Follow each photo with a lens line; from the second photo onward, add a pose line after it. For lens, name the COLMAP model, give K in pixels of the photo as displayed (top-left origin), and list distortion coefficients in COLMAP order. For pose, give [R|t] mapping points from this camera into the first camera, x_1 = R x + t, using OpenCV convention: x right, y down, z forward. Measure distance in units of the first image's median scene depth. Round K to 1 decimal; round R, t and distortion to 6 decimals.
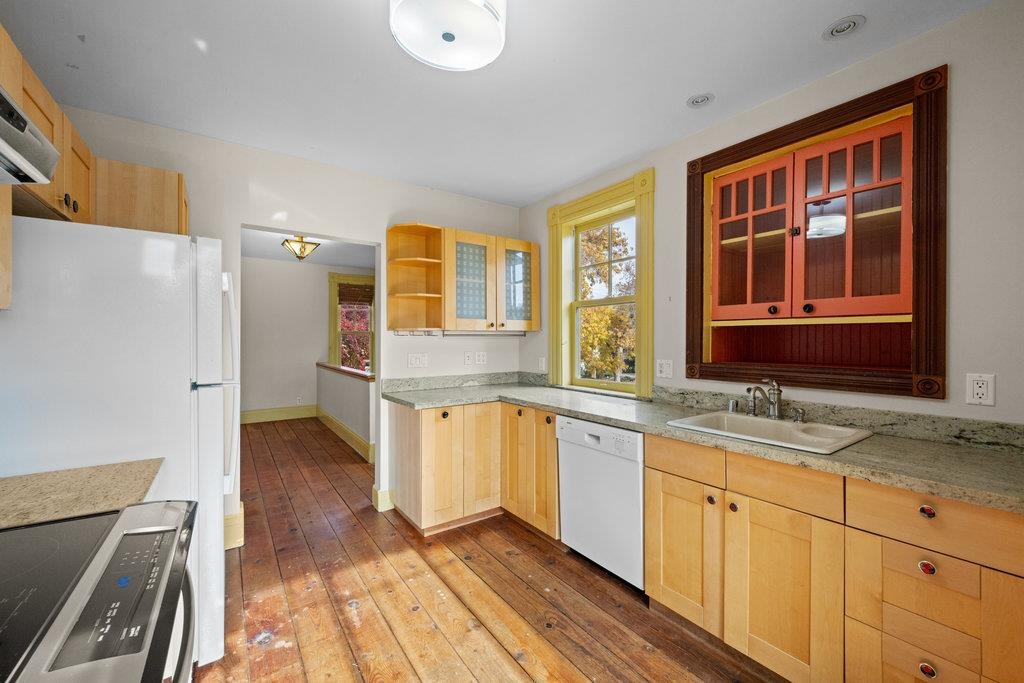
lens RADIAL K [[405.3, 0, 515.6], [0, 405.3, 340.8], [0, 0, 1]] dist [-0.000475, -0.000108]
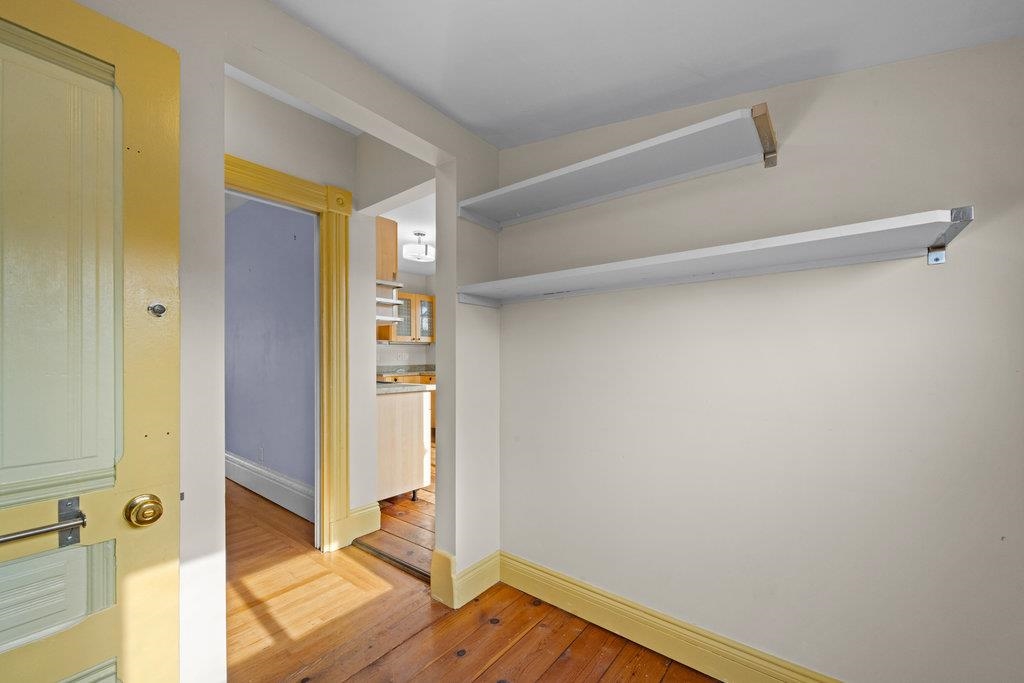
lens RADIAL K [[400.6, 0, 512.1], [0, 400.6, 355.7], [0, 0, 1]] dist [0.000104, 0.000009]
pose [[0.961081, -0.006074, 0.276201, -0.185345], [0.006961, 0.999973, -0.002231, 0.067502], [-0.276180, 0.004067, 0.961097, -1.365250]]
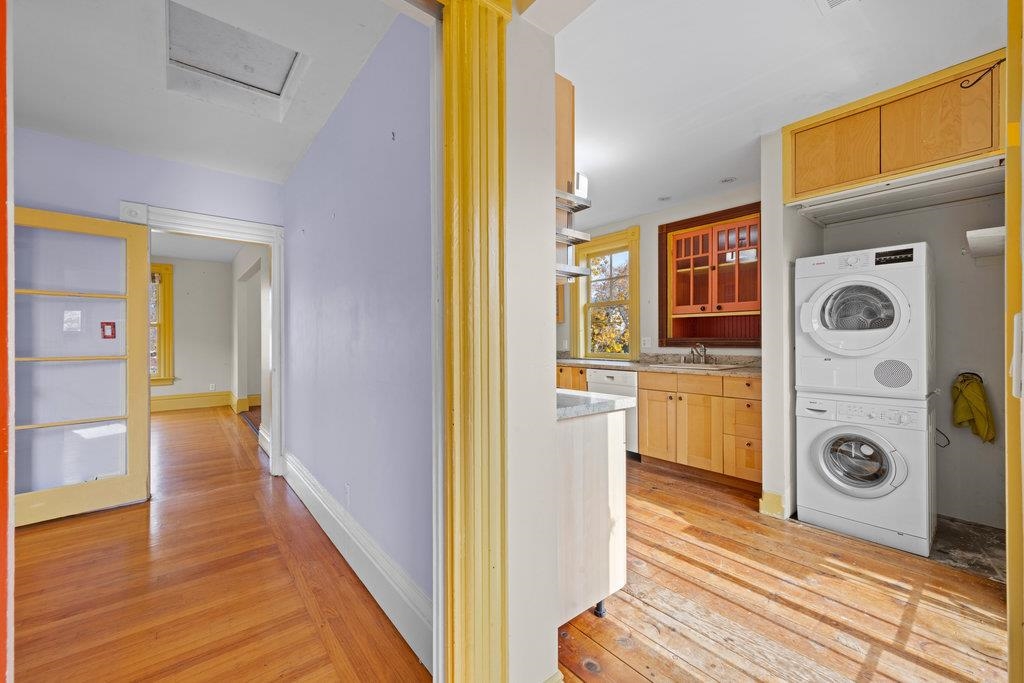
lens RADIAL K [[407.5, 0, 516.8], [0, 407.5, 338.9], [0, 0, 1]] dist [0.001213, 0.000220]
pose [[0.997714, -0.006084, 0.067302, -0.316666], [0.006217, 0.999979, -0.001761, 0.055741], [-0.067290, 0.002176, 0.997731, -0.734608]]
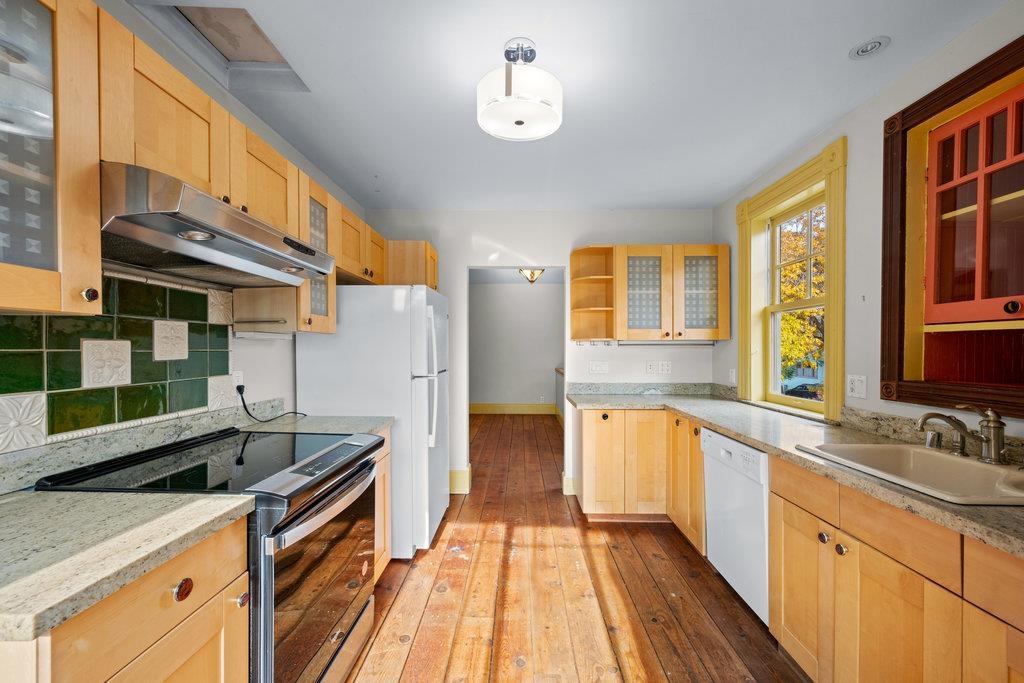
lens RADIAL K [[408.6, 0, 514.6], [0, 408.6, 354.8], [0, 0, 1]] dist [0.000432, -0.000035]
pose [[0.804982, 0.010360, -0.593209, 0.318796], [-0.002931, 0.999905, 0.013486, -0.001915], [0.593292, -0.009117, 0.804936, -0.052314]]
